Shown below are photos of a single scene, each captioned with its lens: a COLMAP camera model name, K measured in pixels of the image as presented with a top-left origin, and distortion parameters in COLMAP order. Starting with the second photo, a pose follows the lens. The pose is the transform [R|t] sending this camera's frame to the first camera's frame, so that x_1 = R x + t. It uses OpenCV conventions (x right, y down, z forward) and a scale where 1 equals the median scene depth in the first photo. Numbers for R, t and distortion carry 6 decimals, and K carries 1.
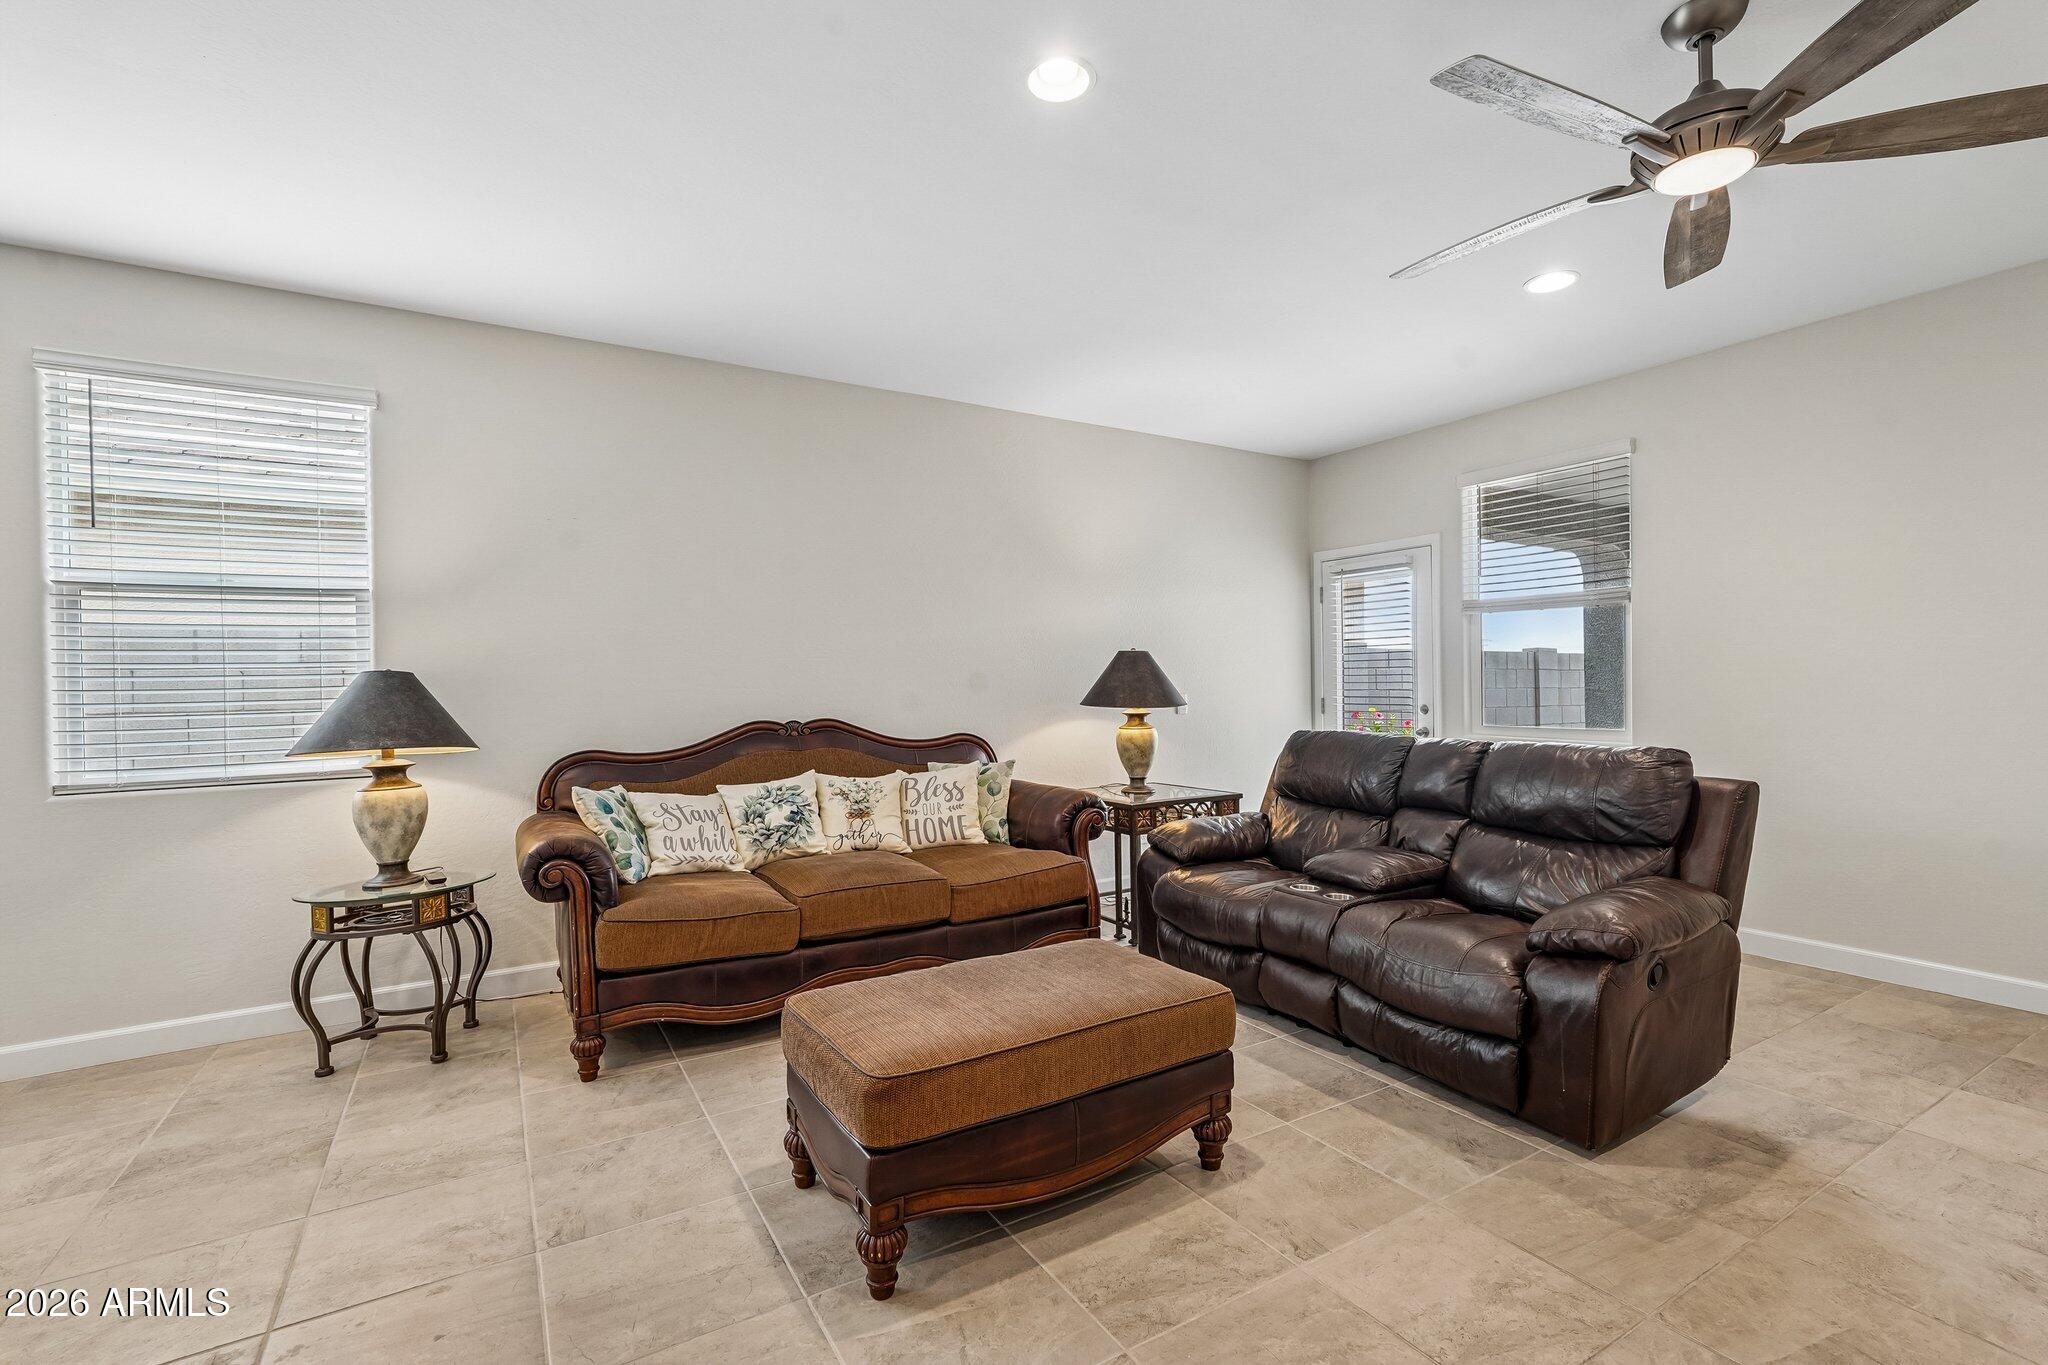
lens RADIAL K [[930.9, 0, 1025.4], [0, 930.9, 684.5], [0, 0, 1]] dist [-0.004956, 0.004369]
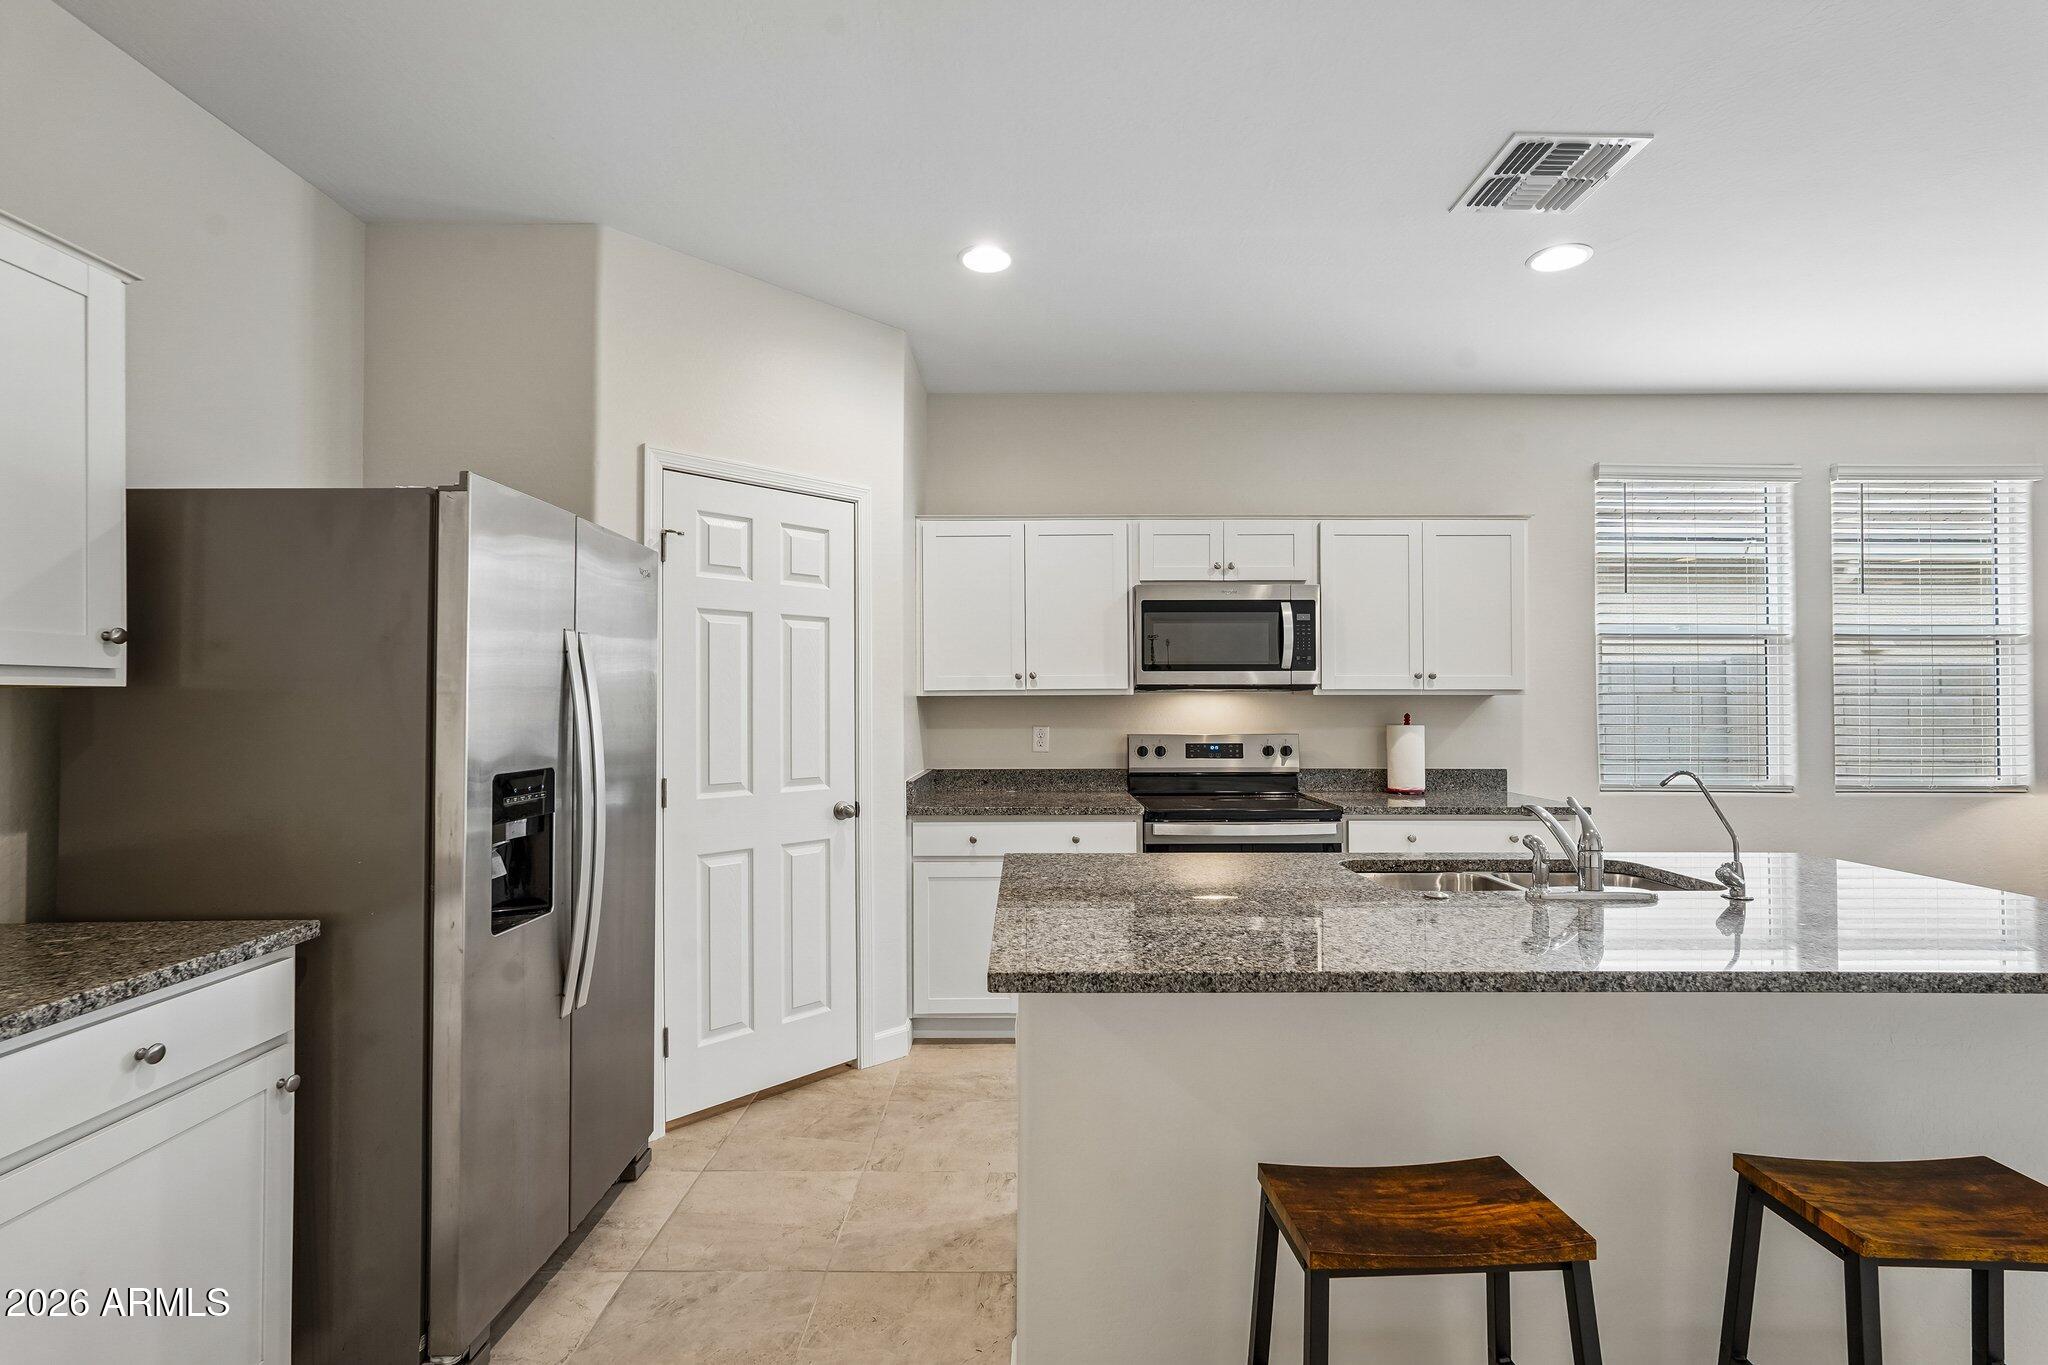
lens RADIAL K [[930.9, 0, 1044.8], [0, 930.9, 677.1], [0, 0, 1]] dist [-0.004956, 0.004369]
pose [[0.858035, 0.010447, -0.513485, -1.234554], [-0.021669, 0.999639, -0.015871, -0.001925], [0.513134, 0.024744, 0.857952, -0.697052]]
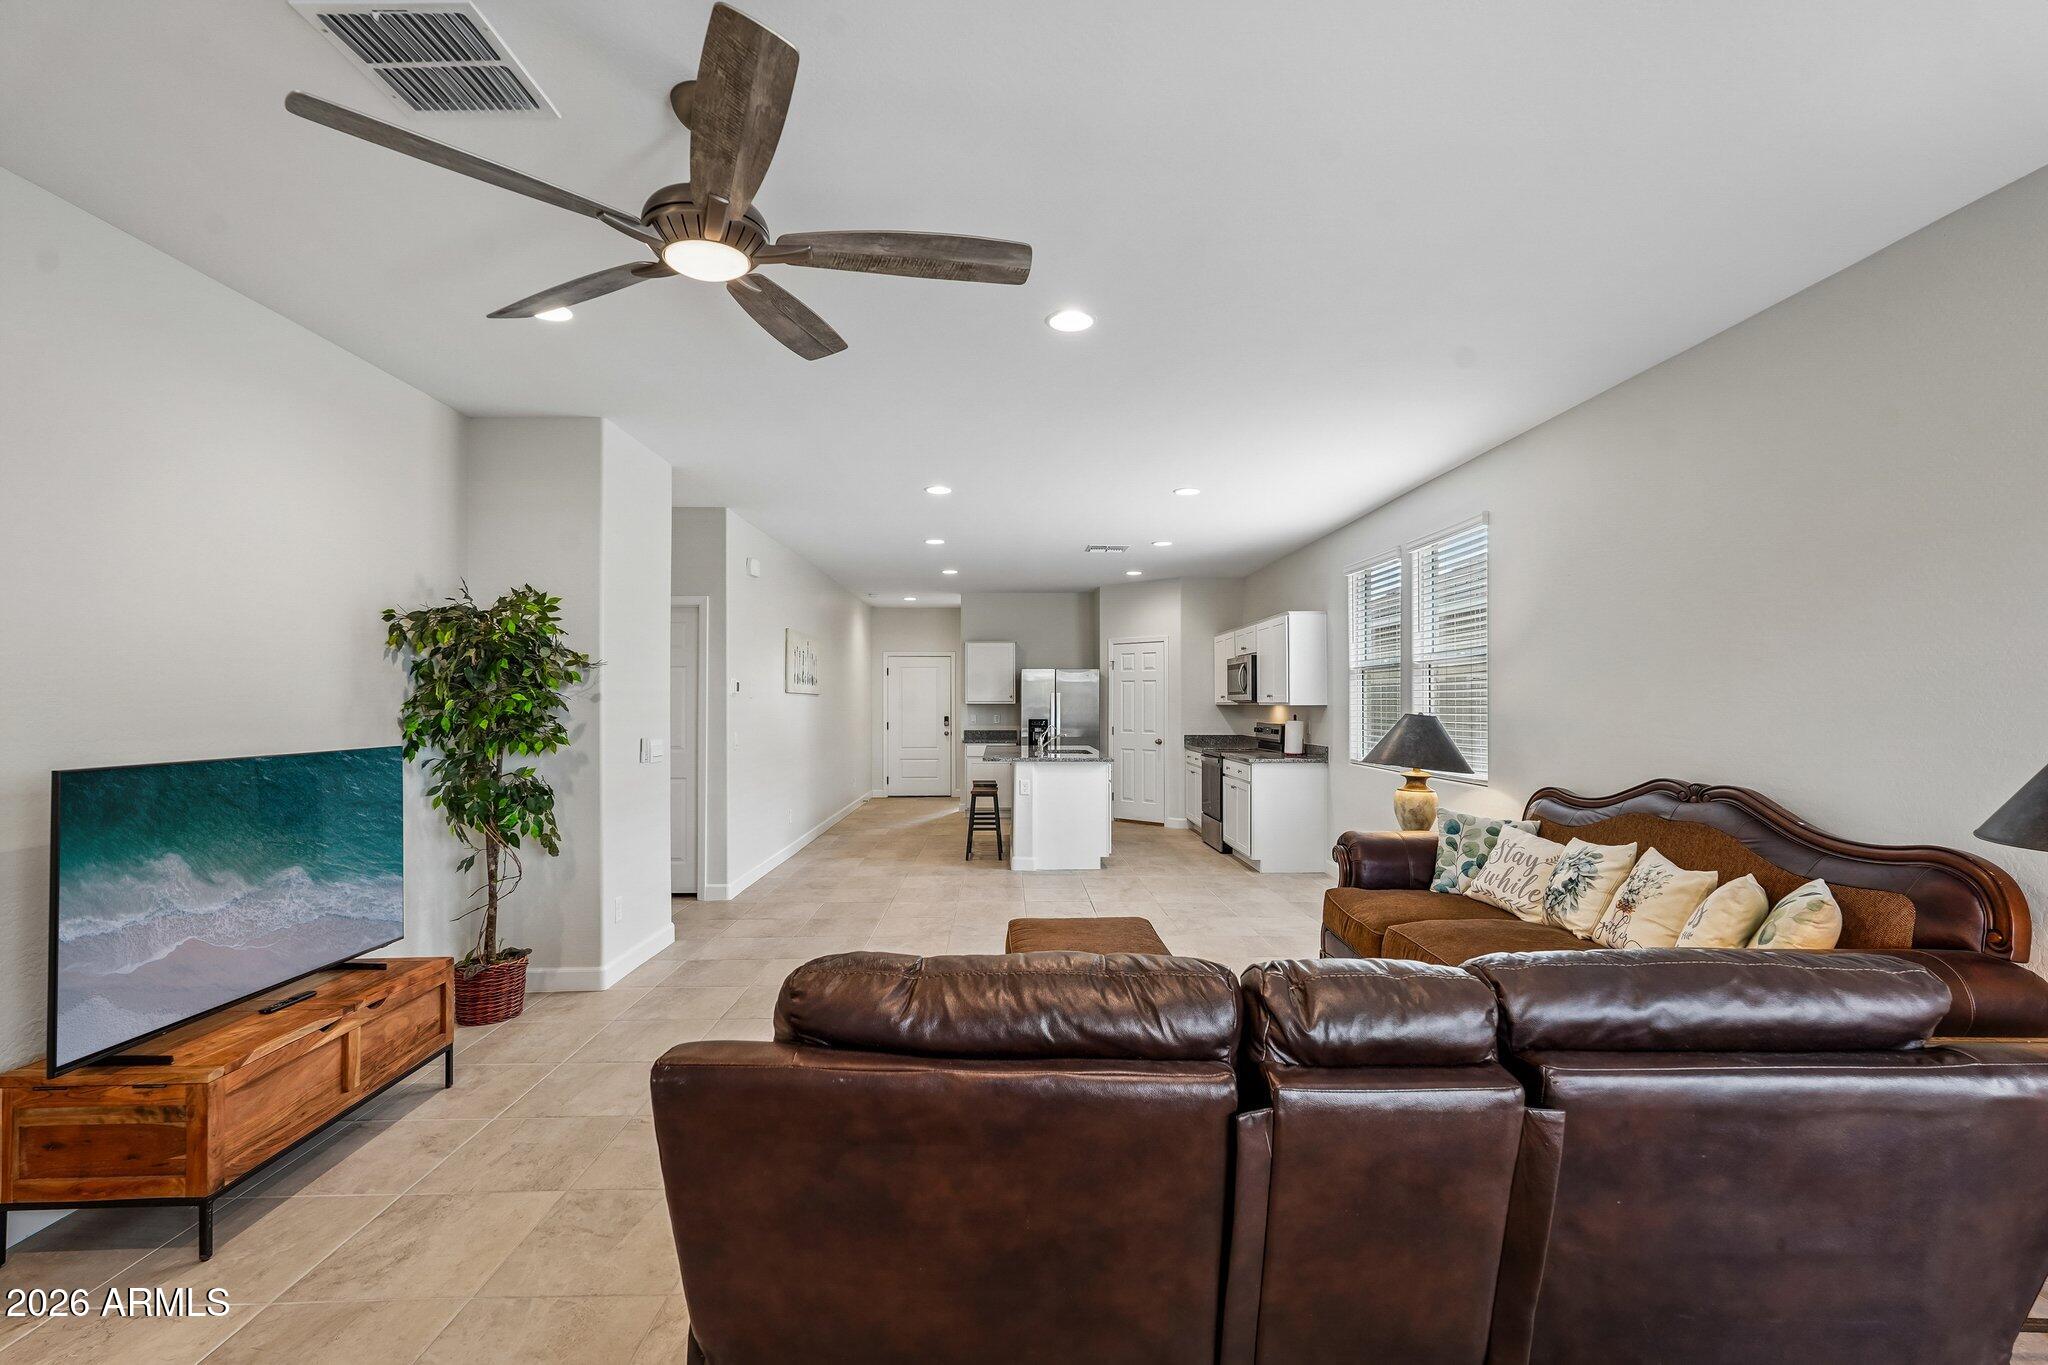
lens RADIAL K [[930.9, 0, 1029.7], [0, 930.9, 687.6], [0, 0, 1]] dist [-0.004956, 0.004369]
pose [[-0.488686, 0.002194, -0.872457, 0.924849], [-0.002070, 0.999991, 0.003674, -0.059667], [0.872457, 0.003602, -0.488678, 1.146482]]
